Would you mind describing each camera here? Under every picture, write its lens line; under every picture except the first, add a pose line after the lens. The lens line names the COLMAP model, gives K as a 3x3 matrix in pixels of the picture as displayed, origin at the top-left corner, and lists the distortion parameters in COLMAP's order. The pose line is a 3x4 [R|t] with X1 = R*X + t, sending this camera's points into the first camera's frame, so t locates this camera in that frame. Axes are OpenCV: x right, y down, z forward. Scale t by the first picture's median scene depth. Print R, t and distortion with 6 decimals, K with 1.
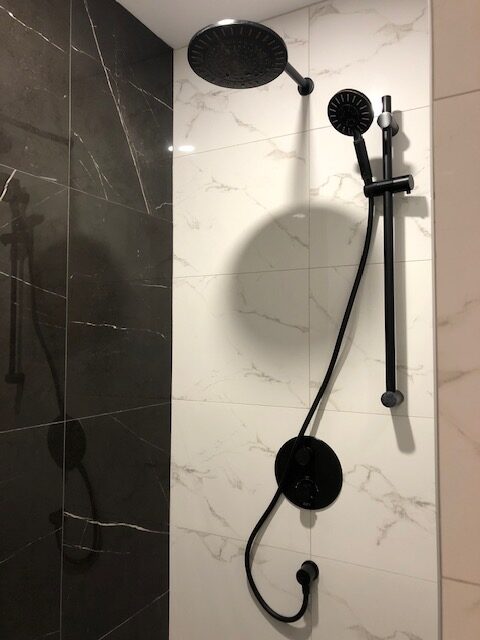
lens RADIAL K [[528.6, 0, 240.0], [0, 528.6, 320.0], [0, 0, 1]] dist [0.053153, -0.086530]
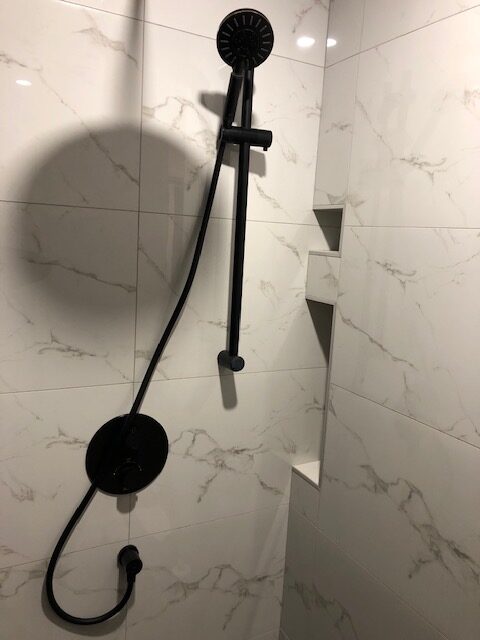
lens RADIAL K [[528.6, 0, 240.0], [0, 528.6, 320.0], [0, 0, 1]] dist [0.053153, -0.086530]
pose [[0.536660, -0.103750, 0.837396, -0.469114], [-0.089579, 0.979799, 0.178801, -0.094798], [-0.839030, -0.170969, 0.516525, 0.438418]]
